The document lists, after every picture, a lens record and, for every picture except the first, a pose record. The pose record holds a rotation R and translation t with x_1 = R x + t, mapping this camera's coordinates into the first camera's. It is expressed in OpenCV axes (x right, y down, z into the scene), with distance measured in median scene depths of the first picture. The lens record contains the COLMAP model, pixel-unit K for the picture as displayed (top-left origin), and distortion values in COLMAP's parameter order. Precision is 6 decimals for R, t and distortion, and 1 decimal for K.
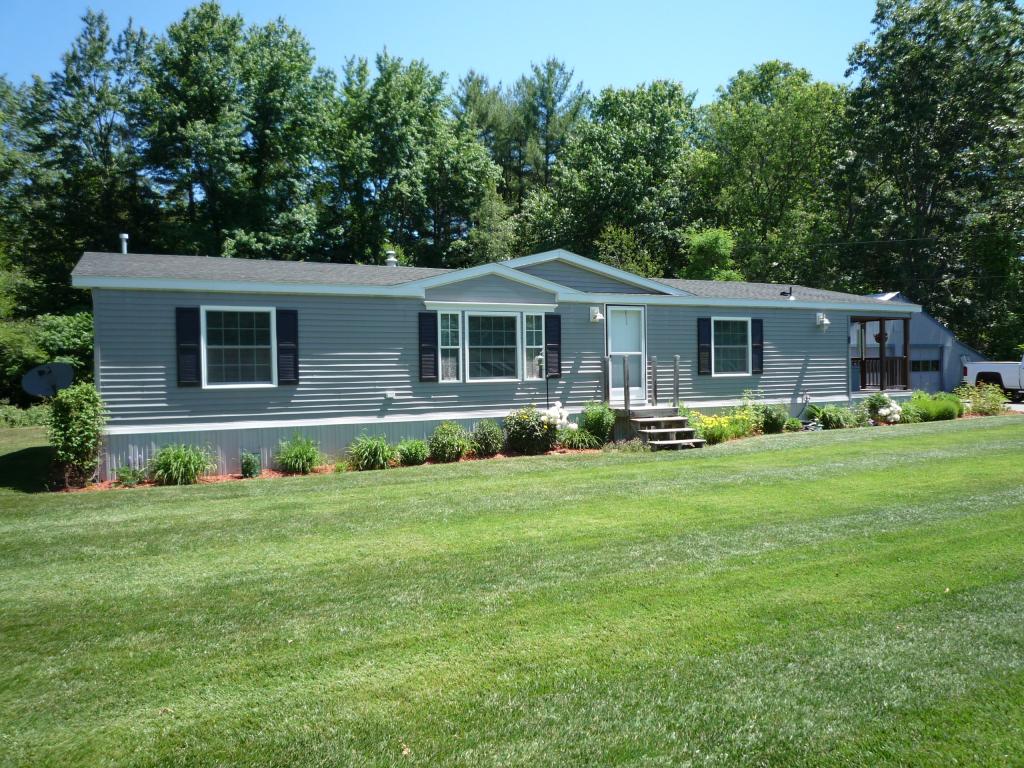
lens RADIAL K [[767.3, 0, 520.0], [0, 767.3, 380.2], [0, 0, 1]] dist [-0.019679, -0.005508]
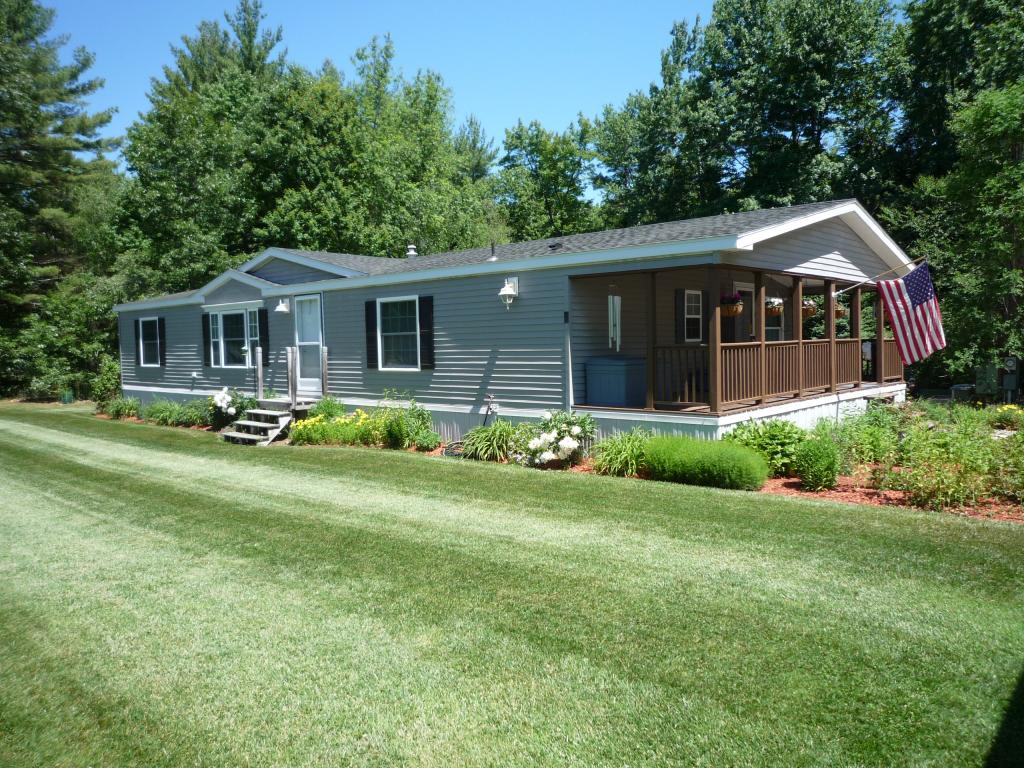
lens RADIAL K [[767.3, 0, 520.0], [0, 767.3, 380.2], [0, 0, 1]] dist [-0.019679, -0.005508]
pose [[0.376727, 0.059231, -0.924429, 1.064565], [0.004761, 0.997817, 0.065874, -0.047820], [0.926312, -0.029217, 0.375622, 0.815845]]
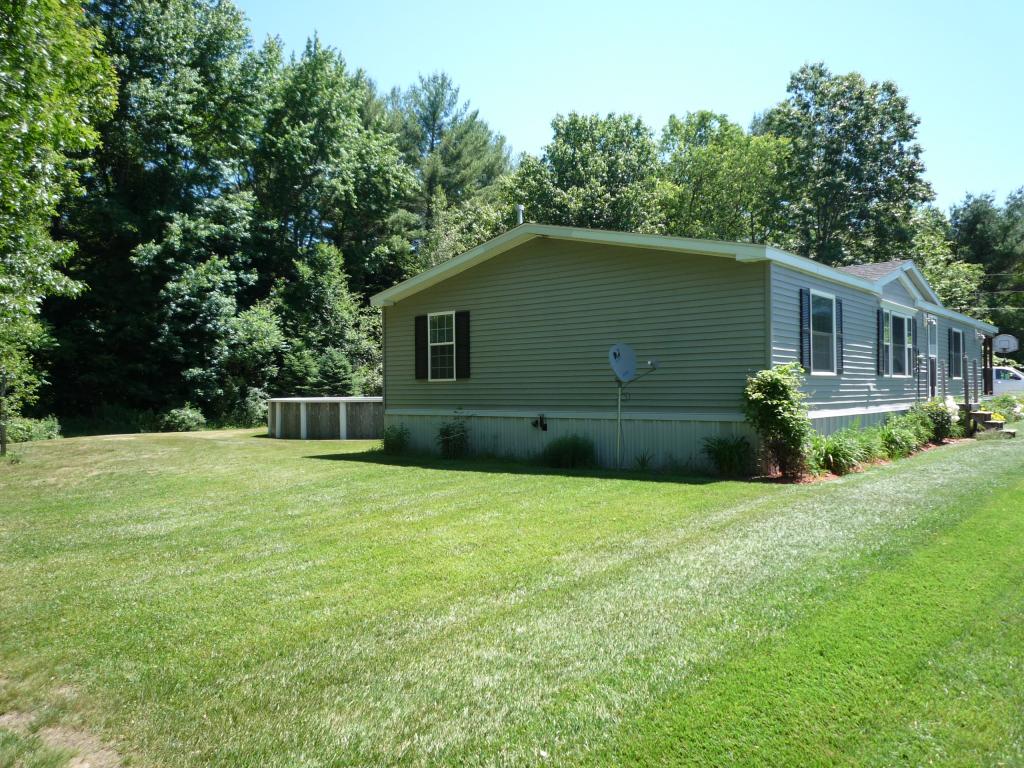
lens RADIAL K [[753.8, 0, 538.7], [0, 753.8, 383.8], [0, 0, 1]] dist [-0.002791, -0.070157]
pose [[0.916886, 0.009077, 0.399047, -0.781429], [0.000640, 0.999707, -0.024209, 0.031227], [-0.399150, 0.022453, 0.916611, 0.198413]]
